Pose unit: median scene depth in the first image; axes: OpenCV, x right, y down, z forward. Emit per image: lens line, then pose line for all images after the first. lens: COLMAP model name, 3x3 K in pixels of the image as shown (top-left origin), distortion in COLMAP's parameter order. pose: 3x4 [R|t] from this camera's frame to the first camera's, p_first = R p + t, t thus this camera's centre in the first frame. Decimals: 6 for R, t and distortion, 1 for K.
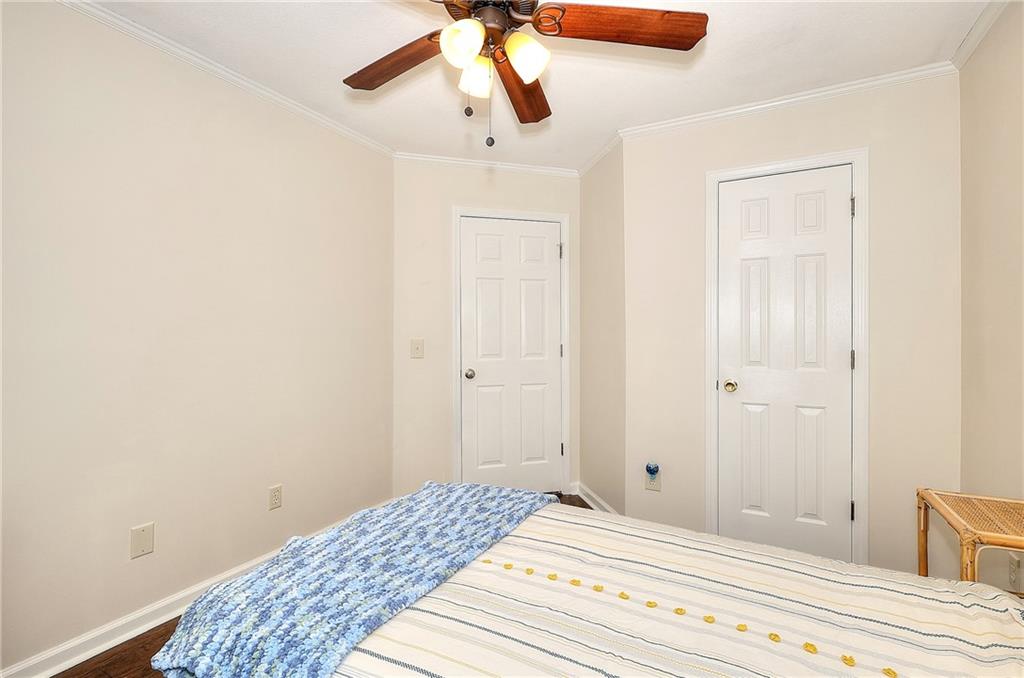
lens RADIAL K [[473.2, 0, 512.0], [0, 473.2, 334.4], [0, 0, 1]] dist [-0.002506, -0.000536]
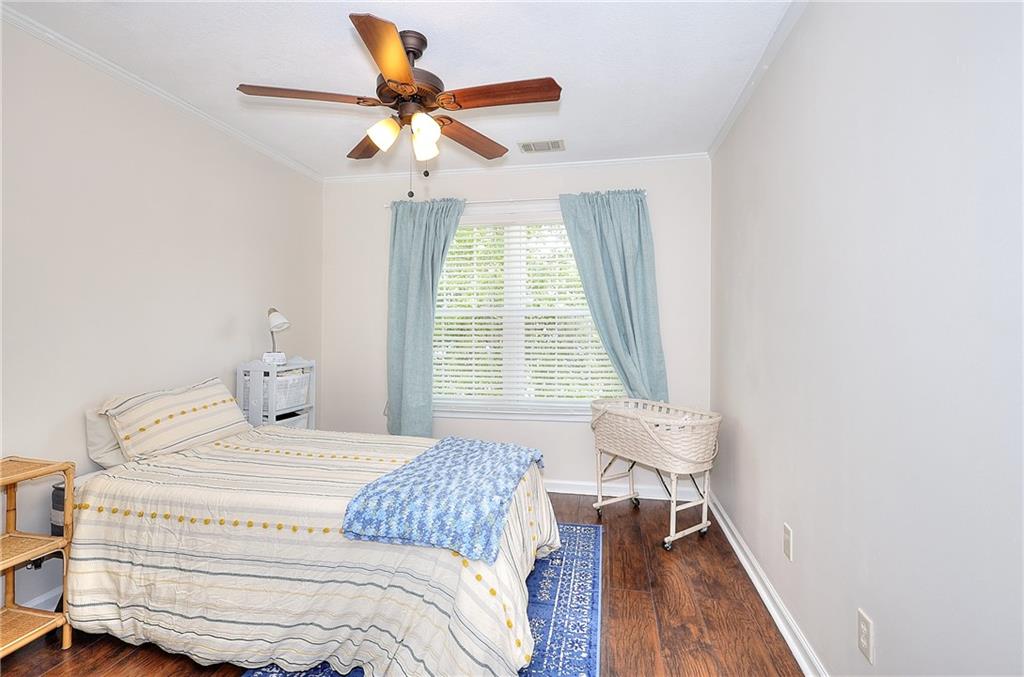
lens RADIAL K [[473.2, 0, 512.8], [0, 473.2, 331.8], [0, 0, 1]] dist [-0.002506, -0.000536]
pose [[-0.957026, -0.003662, -0.289980, 0.071071], [-0.006131, 0.999952, 0.007608, -0.006515], [0.289938, 0.009059, -0.957003, 2.421244]]
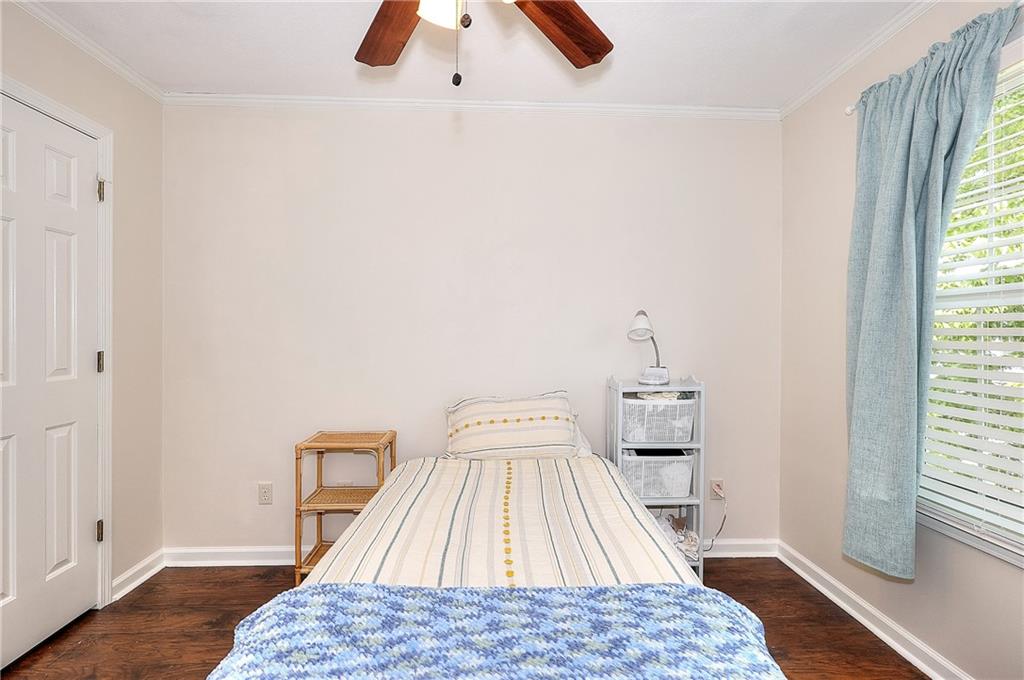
lens RADIAL K [[471.2, 0, 512.7], [0, 471.2, 340.3], [0, 0, 1]] dist [-0.005940, 0.000022]
pose [[-0.510794, -0.013493, 0.859597, -0.724090], [-0.004499, 0.999905, 0.013022, -0.005058], [-0.859692, 0.002784, -0.510806, 1.283235]]
